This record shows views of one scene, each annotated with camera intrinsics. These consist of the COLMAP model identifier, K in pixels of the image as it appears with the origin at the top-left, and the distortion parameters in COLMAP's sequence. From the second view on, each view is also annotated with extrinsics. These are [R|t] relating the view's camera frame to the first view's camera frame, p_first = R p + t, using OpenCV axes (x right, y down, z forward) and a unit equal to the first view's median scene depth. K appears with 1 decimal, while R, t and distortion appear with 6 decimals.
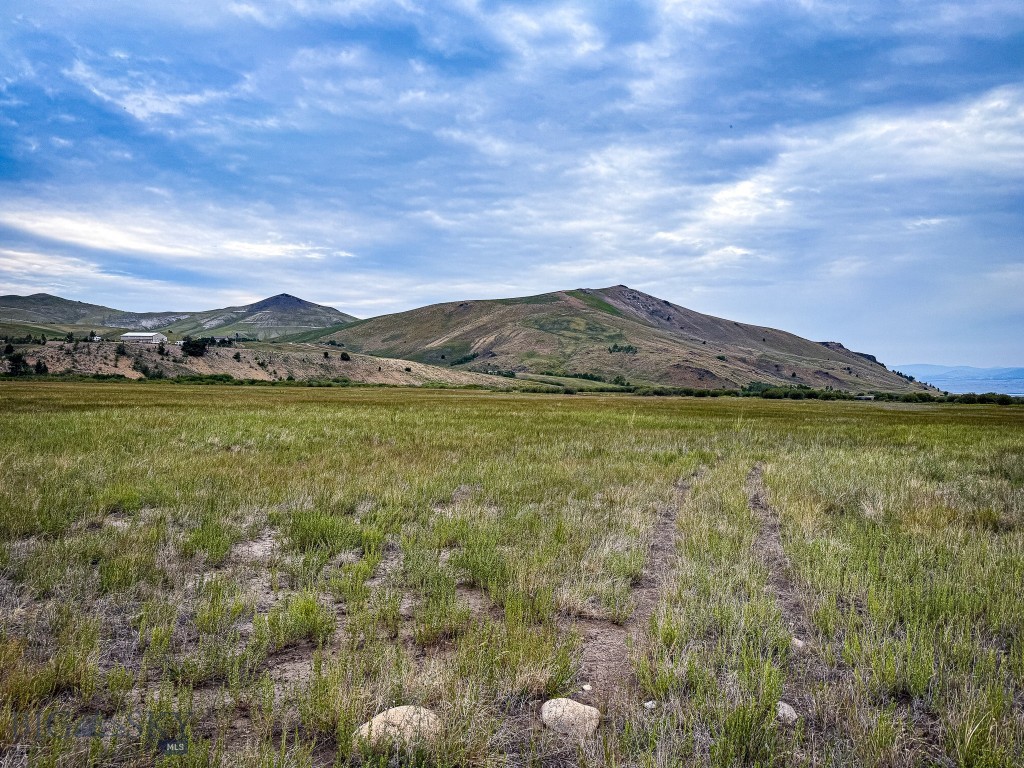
lens RADIAL K [[719.9, 0, 507.9], [0, 719.9, 375.8], [0, 0, 1]] dist [0.079532, -0.103470]
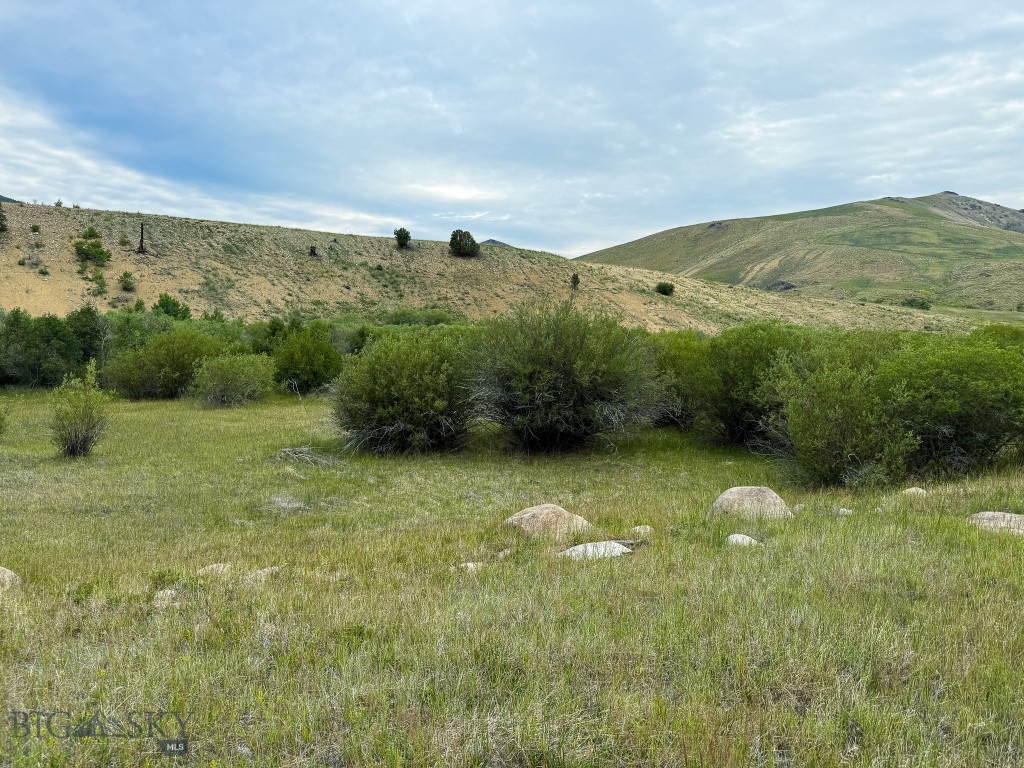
lens RADIAL K [[719.9, 0, 507.9], [0, 719.9, 375.8], [0, 0, 1]] dist [0.079532, -0.103470]
pose [[0.954286, 0.002695, -0.298882, -0.115010], [0.014993, 0.998269, 0.056871, 0.011457], [0.298518, -0.058752, 0.952594, 0.705386]]
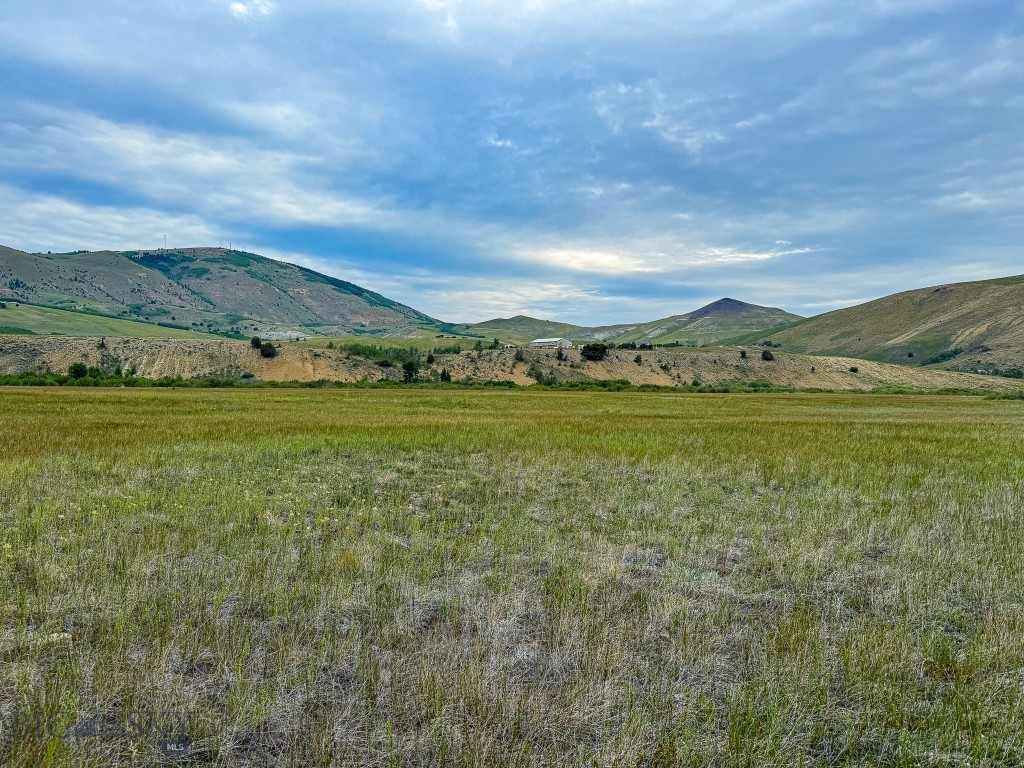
lens RADIAL K [[719.9, 0, 507.9], [0, 719.9, 375.8], [0, 0, 1]] dist [0.079532, -0.103470]
pose [[0.825048, -0.020873, -0.564676, -0.003191], [0.015702, 0.999779, -0.014013, 0.002942], [0.564844, 0.002694, 0.825193, 0.152795]]
